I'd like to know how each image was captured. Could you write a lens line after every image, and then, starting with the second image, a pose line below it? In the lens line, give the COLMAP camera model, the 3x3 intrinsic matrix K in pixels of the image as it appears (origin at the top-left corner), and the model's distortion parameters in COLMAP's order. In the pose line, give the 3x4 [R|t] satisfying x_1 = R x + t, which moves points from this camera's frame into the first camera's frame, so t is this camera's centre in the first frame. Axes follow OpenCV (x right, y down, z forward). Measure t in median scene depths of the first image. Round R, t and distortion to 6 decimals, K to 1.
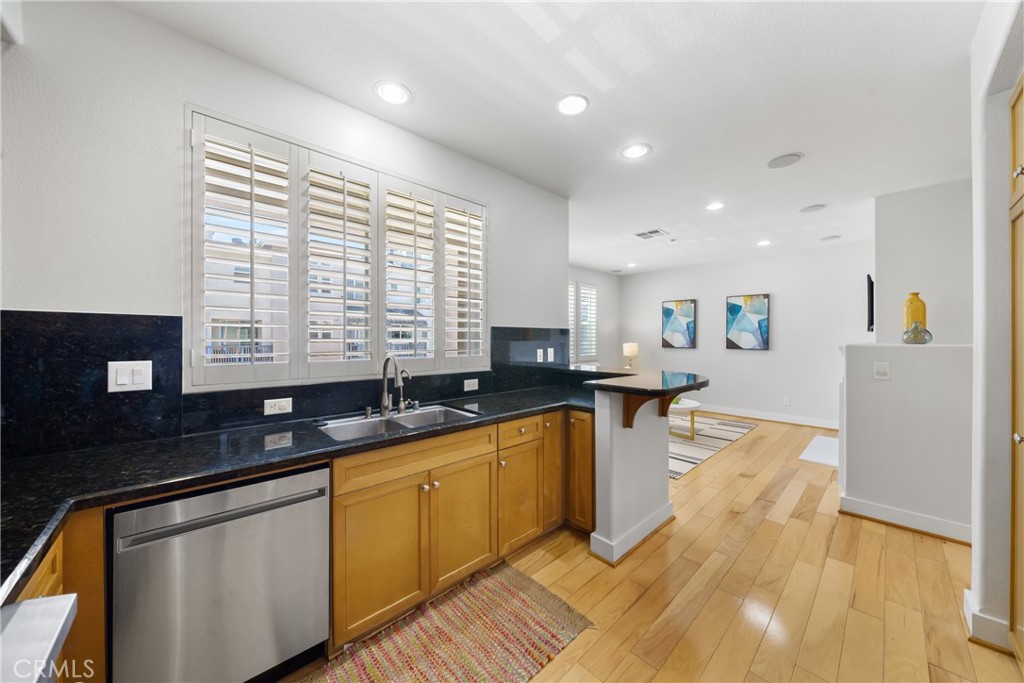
lens RADIAL K [[353.7, 0, 510.8], [0, 353.7, 341.4], [0, 0, 1]] dist [-0.006229, -0.000282]
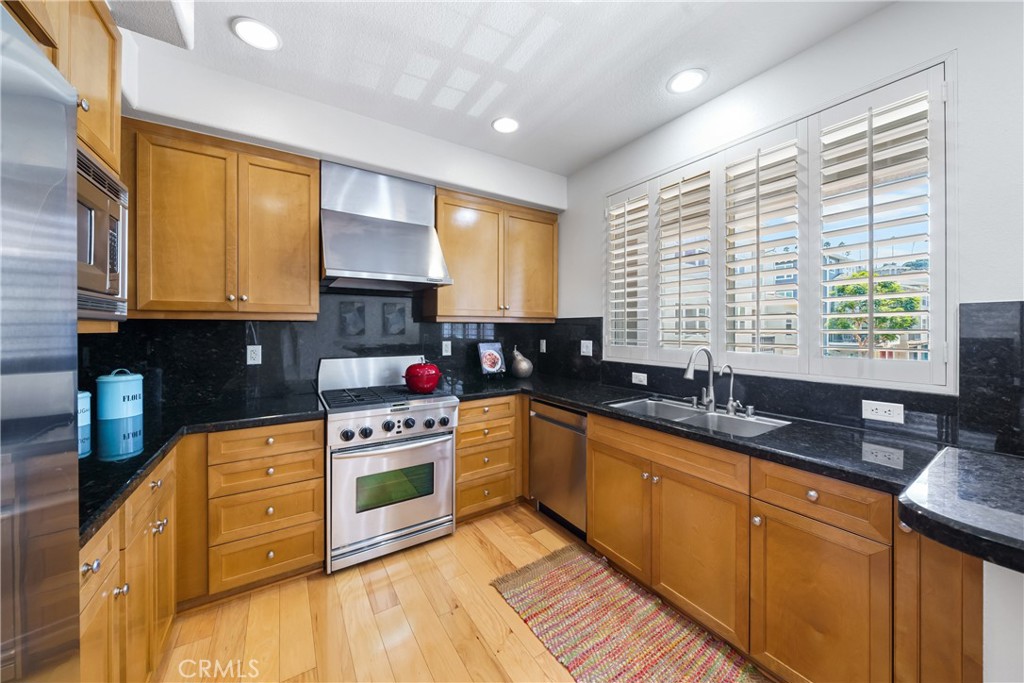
lens RADIAL K [[353.7, 0, 511.8], [0, 353.7, 330.2], [0, 0, 1]] dist [-0.006229, -0.000282]
pose [[-0.170139, 0.005219, -0.985406, 0.592553], [-0.005537, 0.999965, 0.006252, -0.007588], [0.985404, 0.006519, -0.170105, 0.563131]]
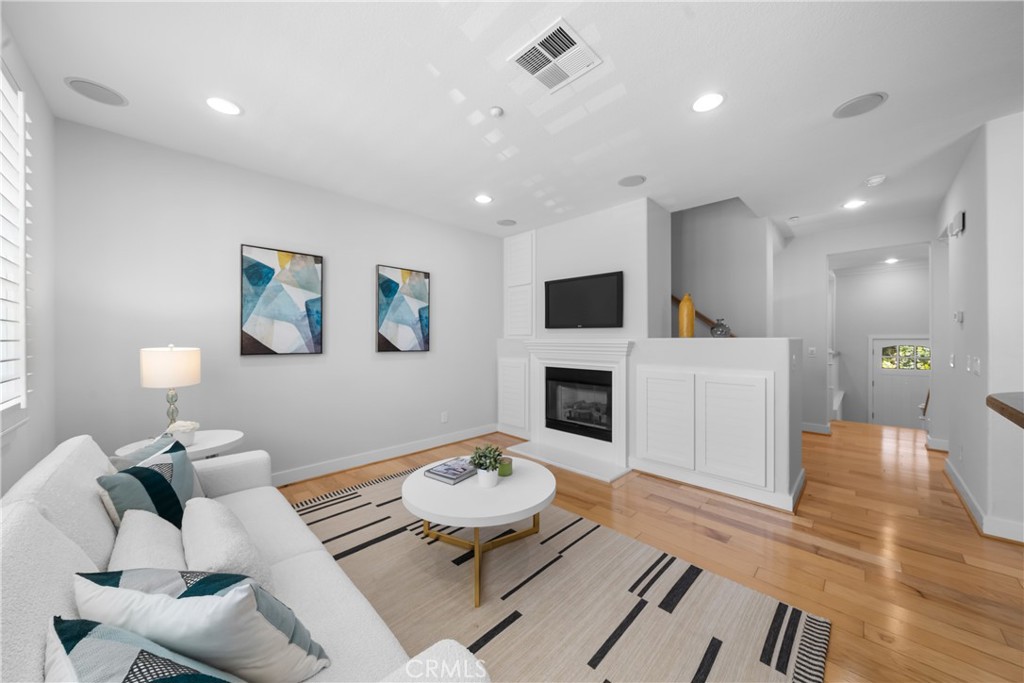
lens RADIAL K [[353.7, 0, 515.9], [0, 353.7, 339.6], [0, 0, 1]] dist [-0.006229, -0.000282]
pose [[-0.038813, -0.000842, 0.999246, 0.020431], [0.010284, 0.999946, 0.001242, 0.004740], [-0.999194, 0.010324, -0.038802, 2.039280]]
